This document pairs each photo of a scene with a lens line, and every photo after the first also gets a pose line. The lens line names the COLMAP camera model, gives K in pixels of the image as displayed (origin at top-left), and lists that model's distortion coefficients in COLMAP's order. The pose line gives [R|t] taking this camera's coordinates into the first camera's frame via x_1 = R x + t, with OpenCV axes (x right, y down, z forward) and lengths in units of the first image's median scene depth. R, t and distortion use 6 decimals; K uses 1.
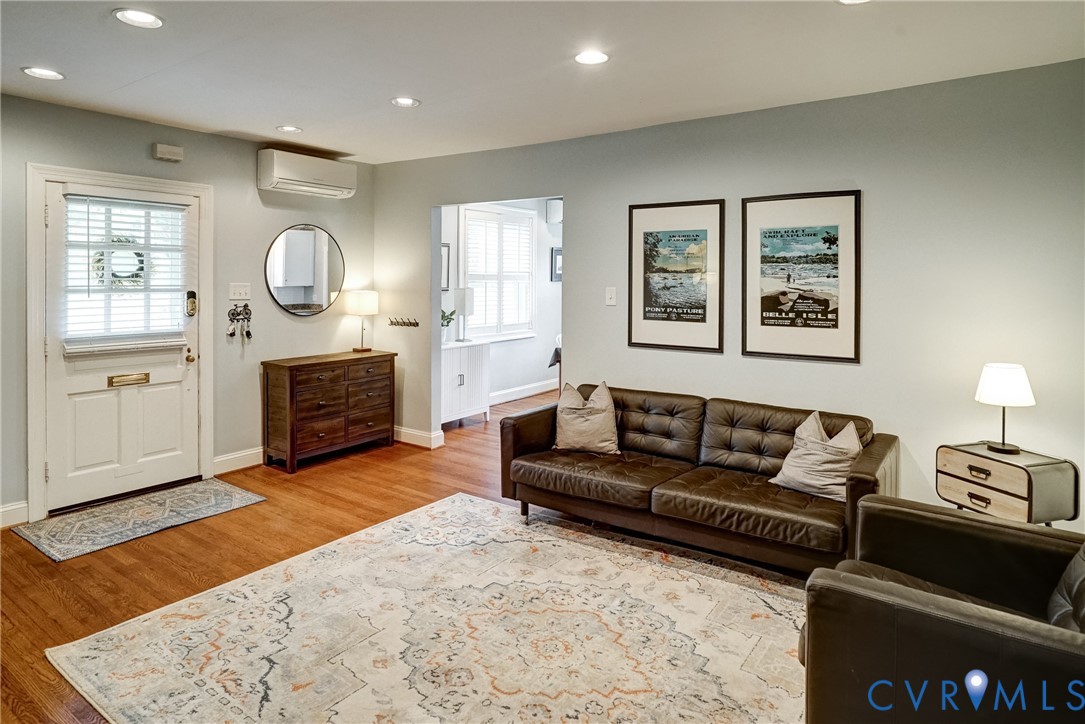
lens RADIAL K [[622.8, 0, 541.5], [0, 622.8, 298.3], [0, 0, 1]] dist [-0.034630, 0.019249]
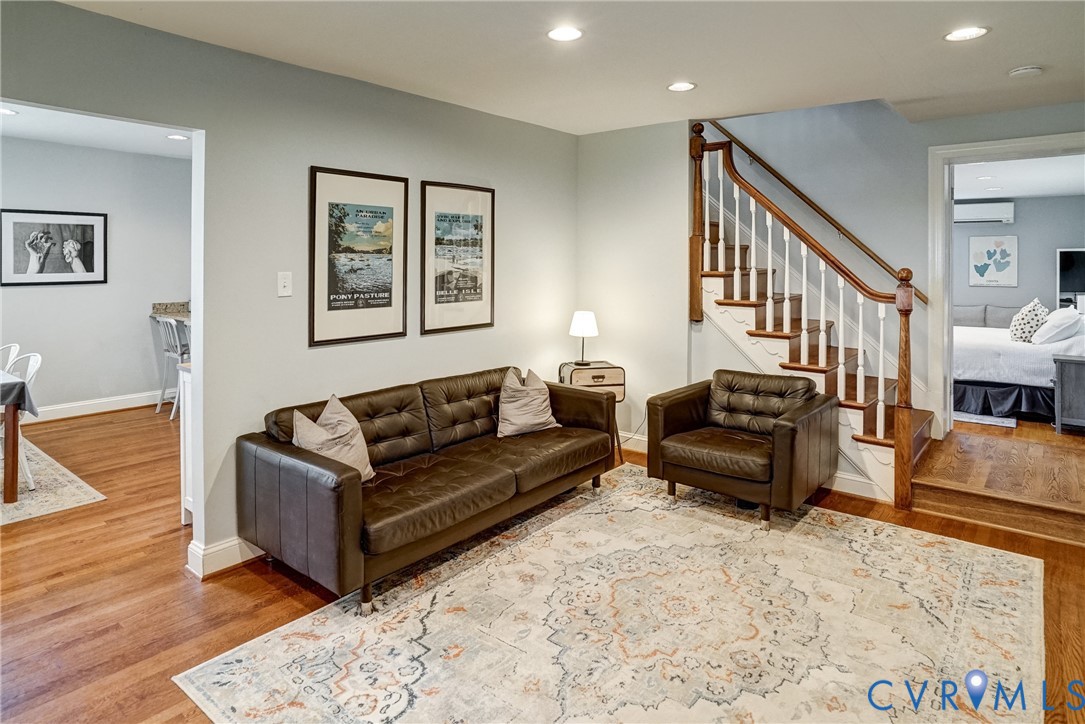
lens RADIAL K [[622.8, 0, 535.7], [0, 622.8, 270.7], [0, 0, 1]] dist [-0.034630, 0.019249]
pose [[0.093204, -0.022342, 0.995396, -0.706364], [0.029825, 0.999362, 0.019638, -0.029187], [-0.995200, 0.027857, 0.093811, 0.755775]]
